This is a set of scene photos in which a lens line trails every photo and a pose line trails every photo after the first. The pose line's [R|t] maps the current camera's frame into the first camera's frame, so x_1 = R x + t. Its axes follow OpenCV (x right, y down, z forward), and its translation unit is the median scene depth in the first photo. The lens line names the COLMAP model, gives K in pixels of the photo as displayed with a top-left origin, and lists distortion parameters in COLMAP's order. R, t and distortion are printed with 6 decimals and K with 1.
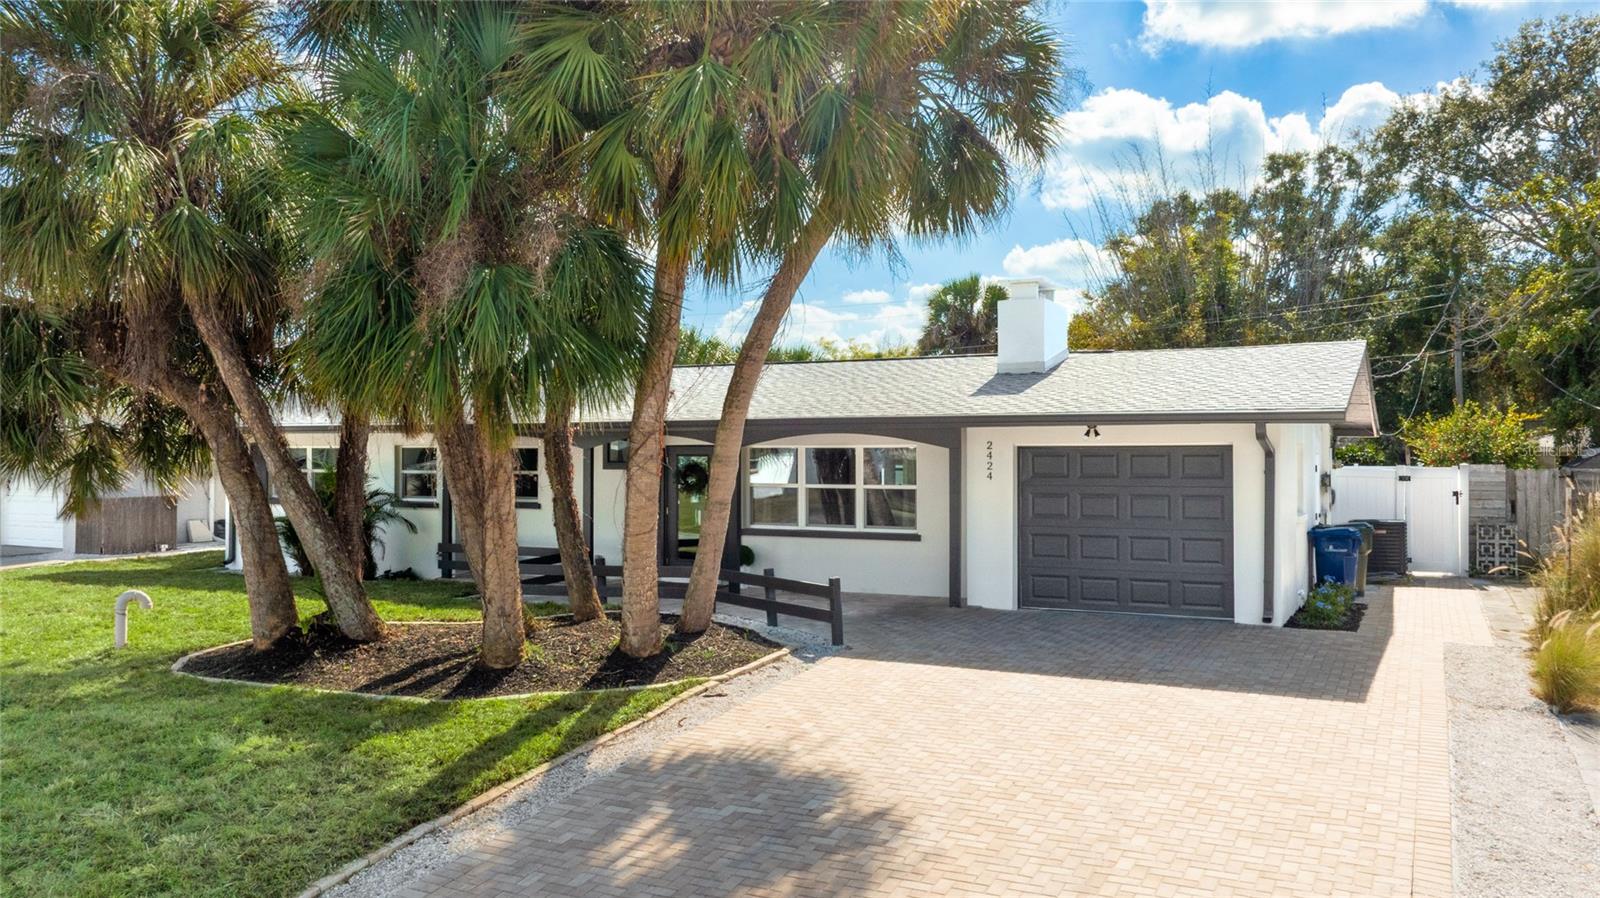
lens RADIAL K [[1175.6, 0, 800.0], [0, 1175.6, 449.0], [0, 0, 1]] dist [0.001922, 0.000713]
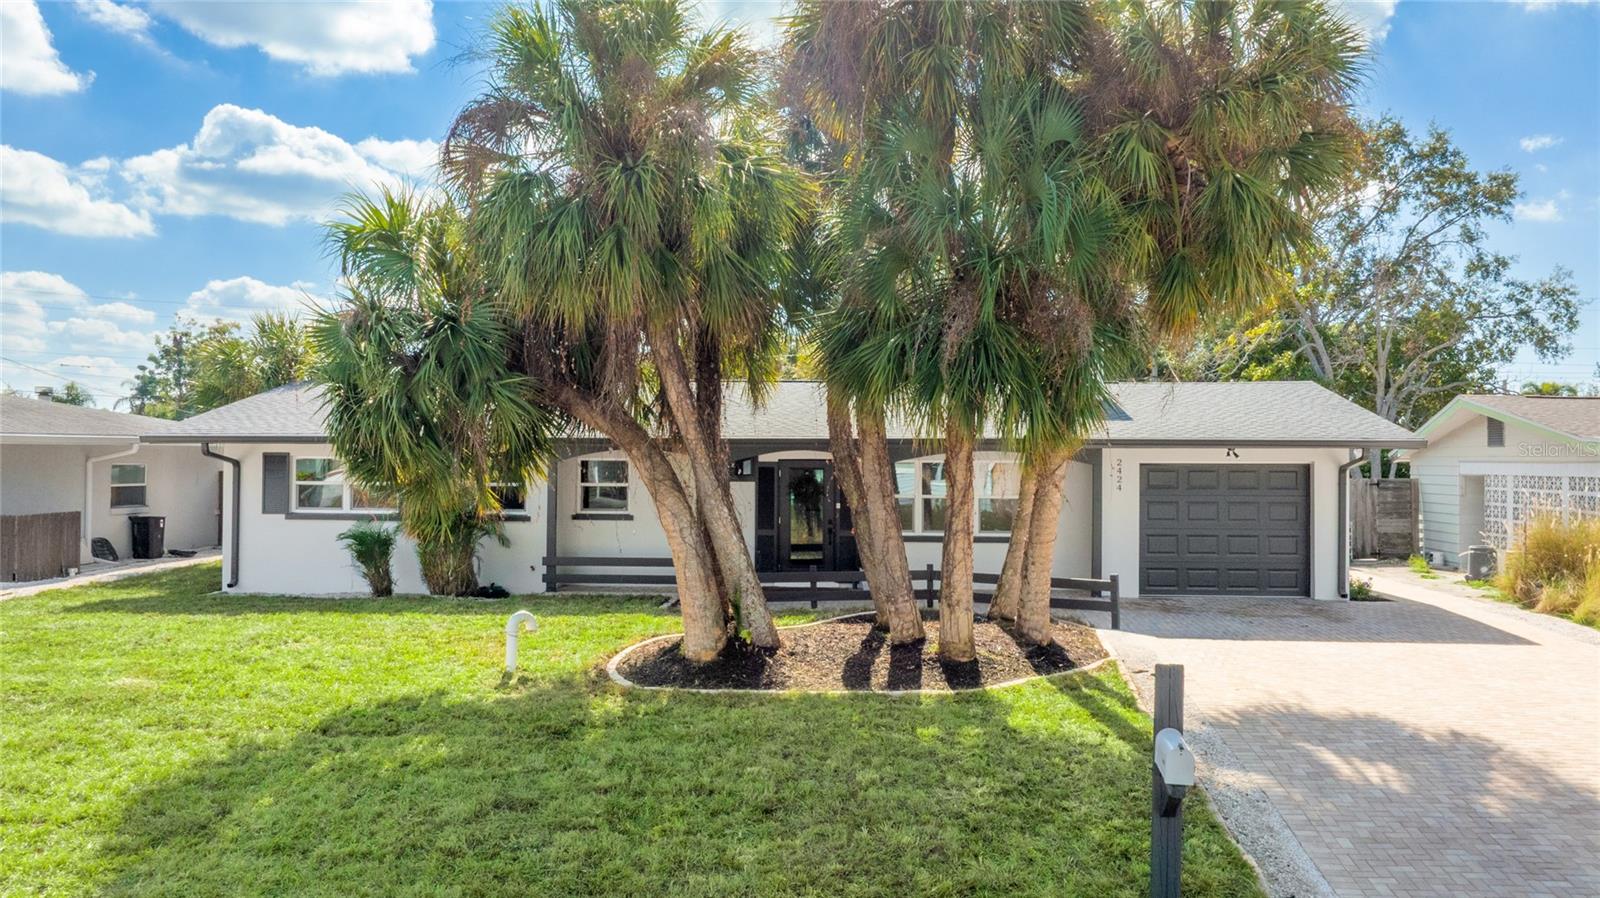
lens RADIAL K [[1197.2, 0, 800.0], [0, 1197.2, 449.0], [0, 0, 1]] dist [-0.009311, -0.002600]
pose [[0.917615, 0.008222, 0.397386, -0.673534], [-0.008072, 0.999965, -0.002050, -0.012583], [-0.397389, -0.001327, 0.917649, -0.002230]]
